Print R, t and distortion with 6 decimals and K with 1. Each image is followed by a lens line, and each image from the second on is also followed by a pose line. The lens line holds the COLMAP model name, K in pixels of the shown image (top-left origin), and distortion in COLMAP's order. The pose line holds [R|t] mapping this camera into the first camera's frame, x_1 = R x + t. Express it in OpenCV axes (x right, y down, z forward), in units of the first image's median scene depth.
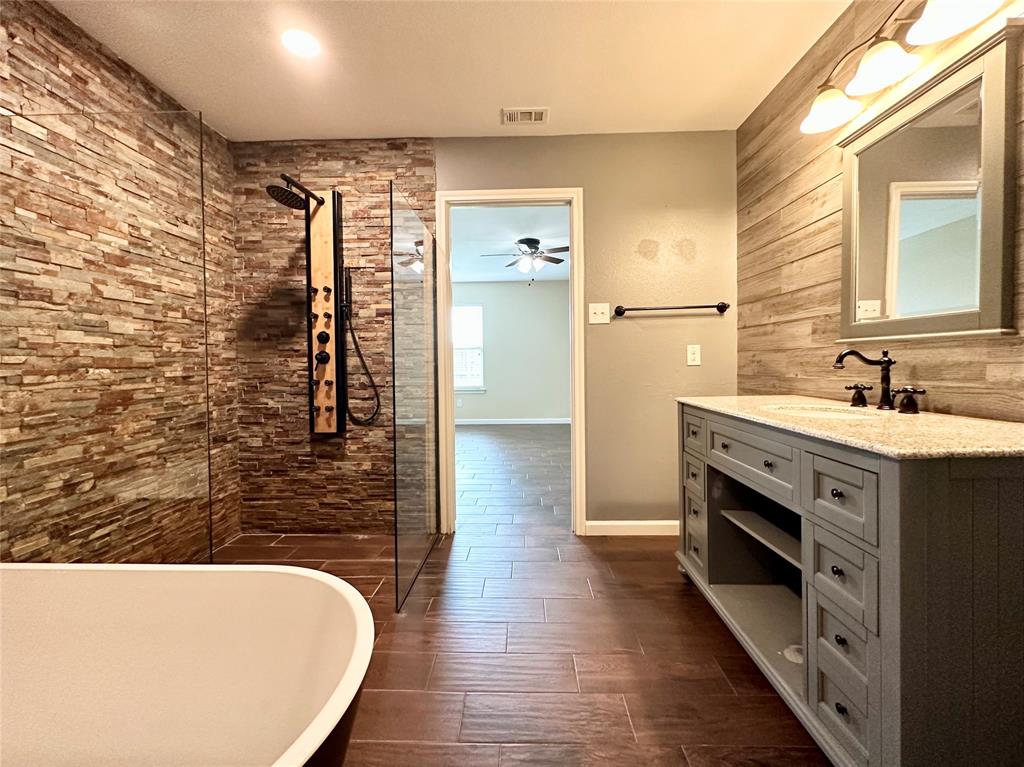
lens RADIAL K [[414.9, 0, 511.9], [0, 414.9, 369.0], [0, 0, 1]] dist [-0.001636, -0.000485]
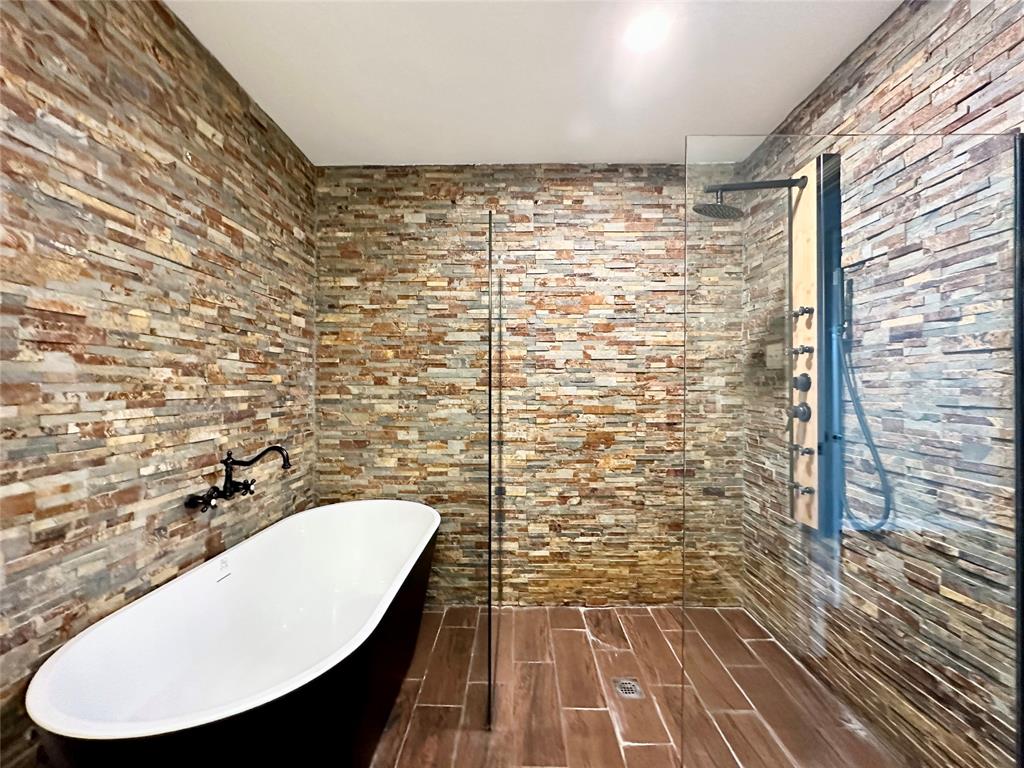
lens RADIAL K [[406.0, 0, 512.0], [0, 406.0, 384.0], [0, 0, 1]] dist [-0.001533, -0.000414]
pose [[0.017588, 0.003987, -0.999837, 0.233326], [-0.018887, 0.999815, 0.003655, -0.079692], [0.999667, 0.018820, 0.017660, 0.611171]]
